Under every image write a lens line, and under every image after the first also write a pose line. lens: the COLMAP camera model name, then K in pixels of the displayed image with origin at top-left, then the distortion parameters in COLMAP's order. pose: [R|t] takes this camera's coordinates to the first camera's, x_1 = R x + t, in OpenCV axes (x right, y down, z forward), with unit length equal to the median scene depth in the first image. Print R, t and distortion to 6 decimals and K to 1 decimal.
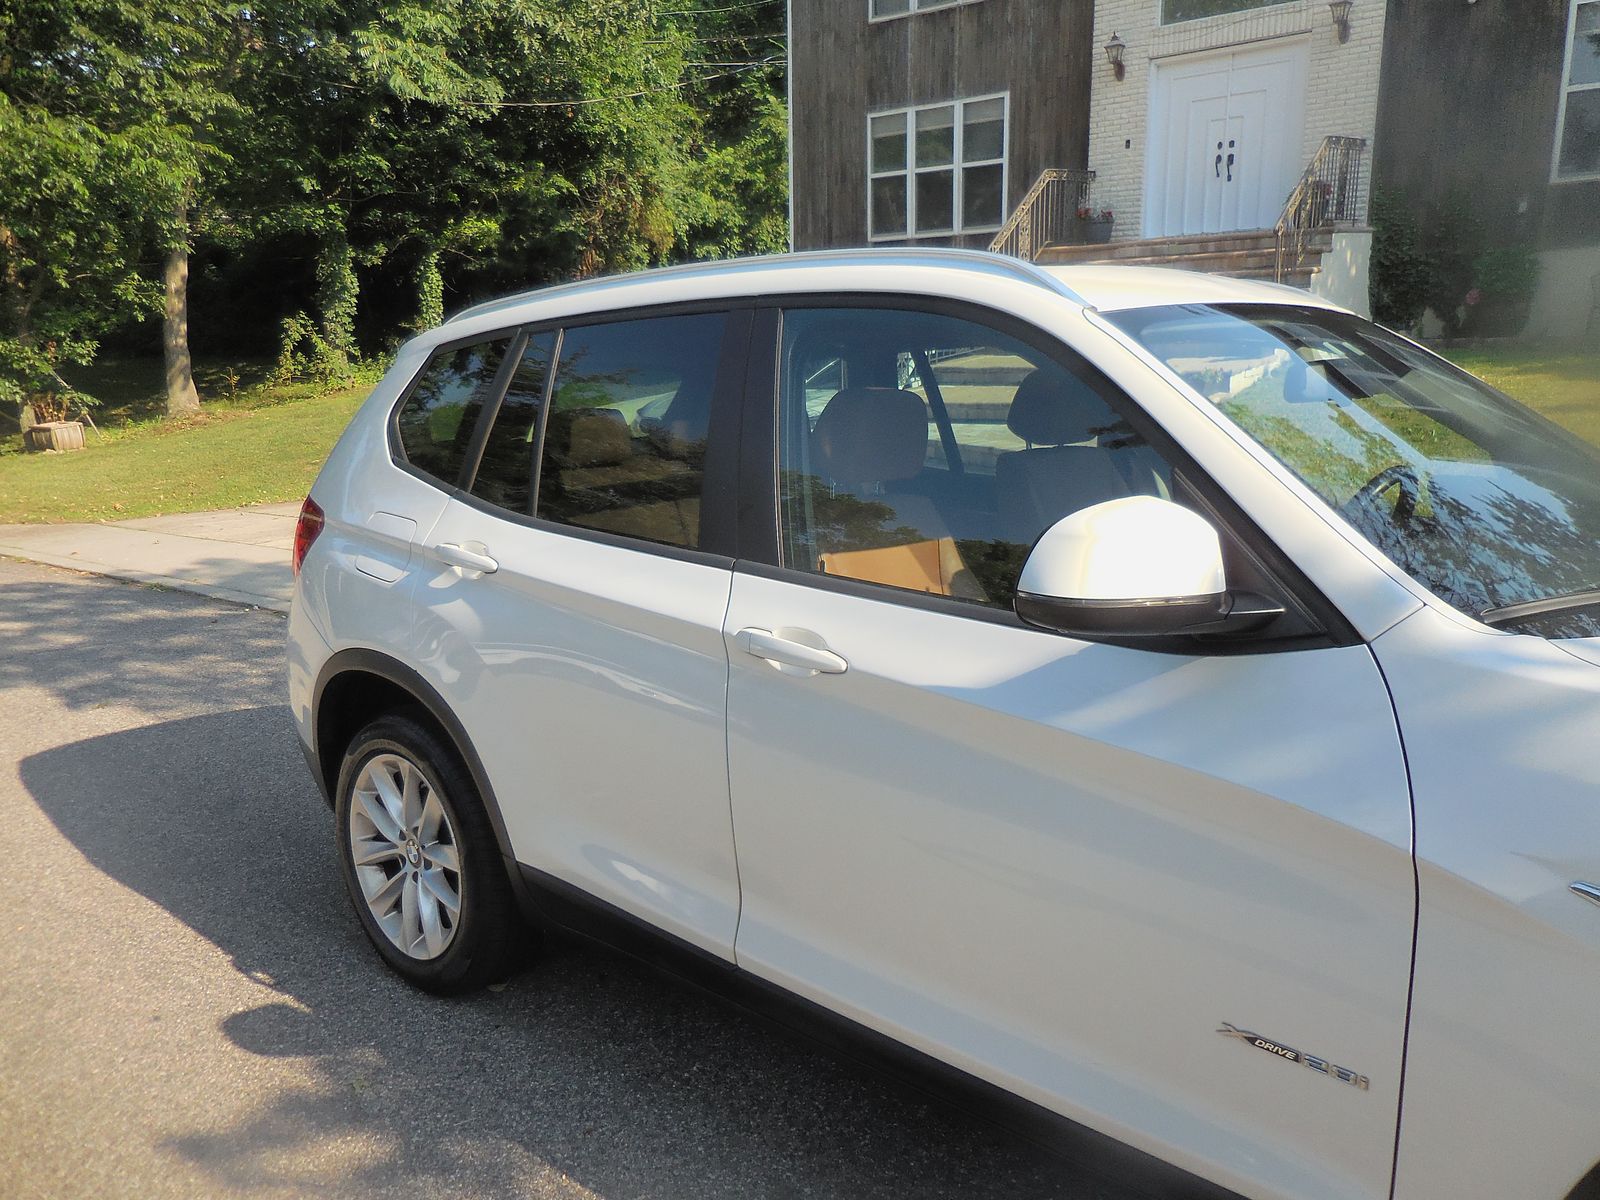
lens RADIAL K [[1197.6, 0, 800.0], [0, 1197.6, 600.0], [0, 0, 1]] dist [-0.002842, 0.001999]
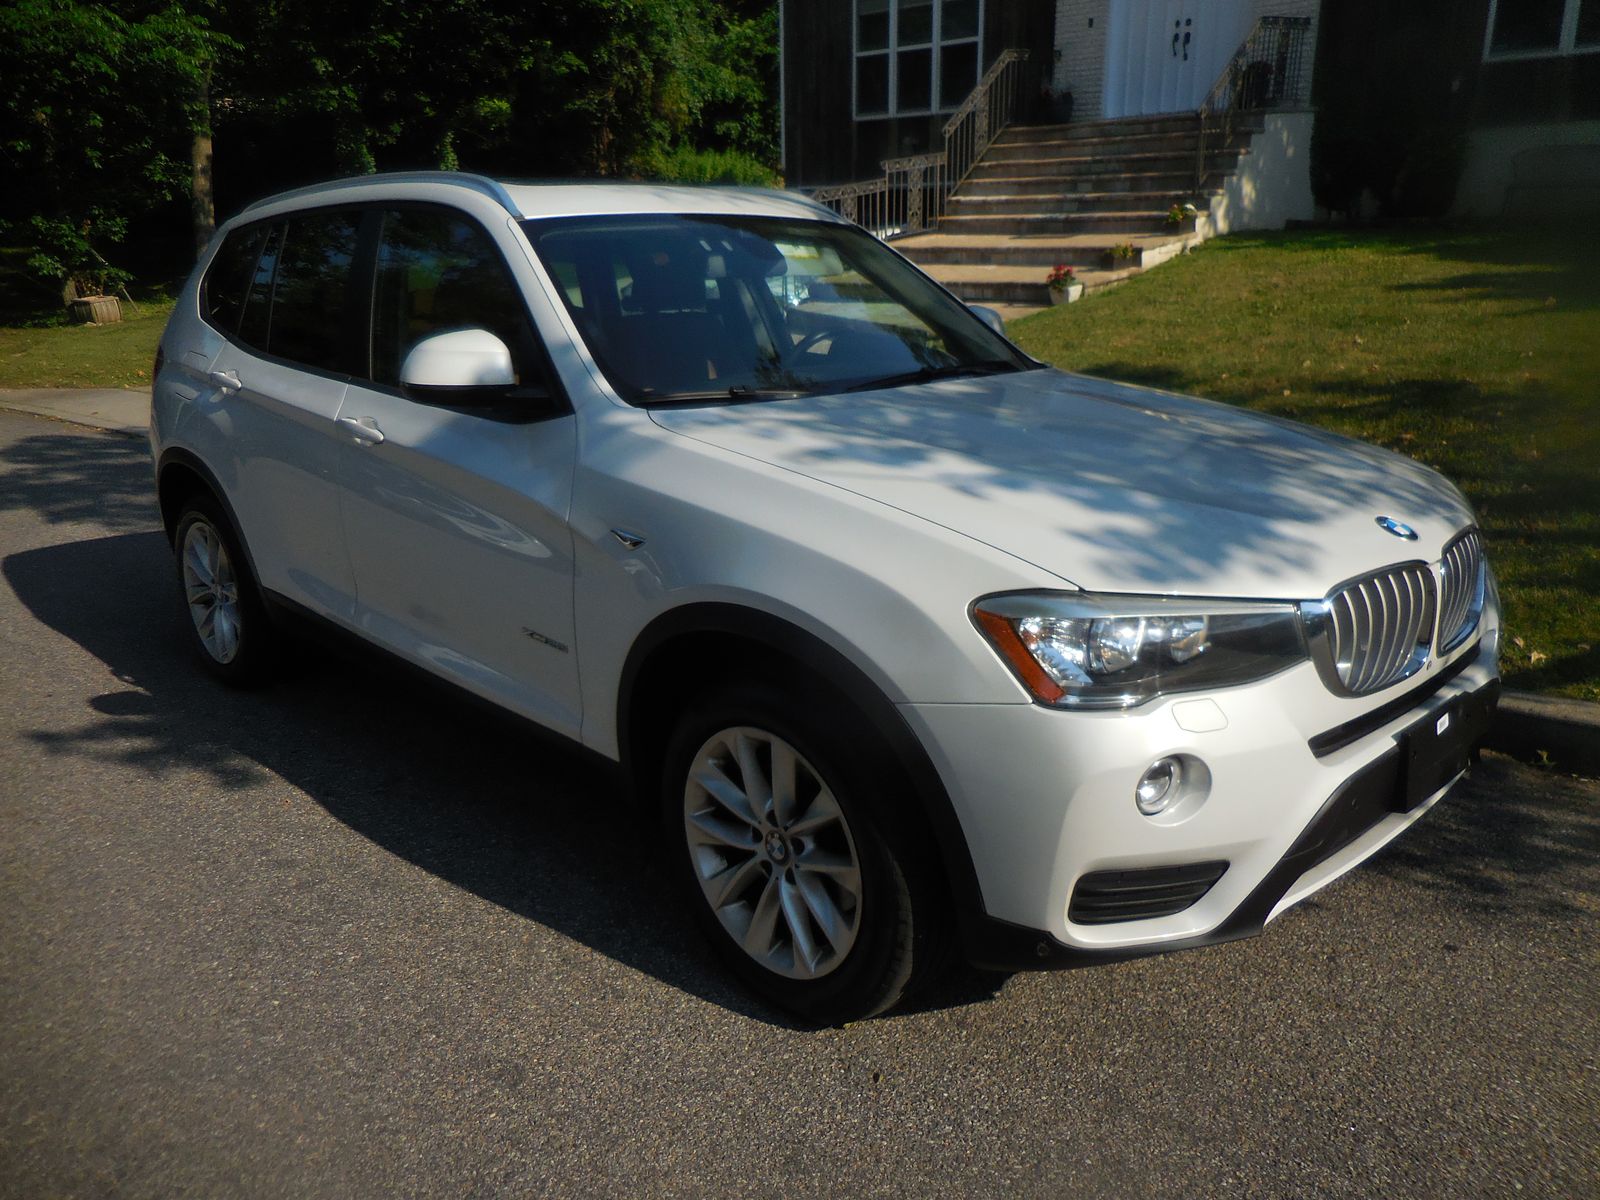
lens RADIAL K [[1226.6, 0, 800.0], [0, 1226.6, 600.0], [0, 0, 1]] dist [0.005617, 0.001905]
pose [[0.997504, 0.021460, -0.067275, 0.096535], [-0.015355, 0.995825, 0.089979, 0.015435], [0.068925, -0.088721, 0.993669, -0.086909]]
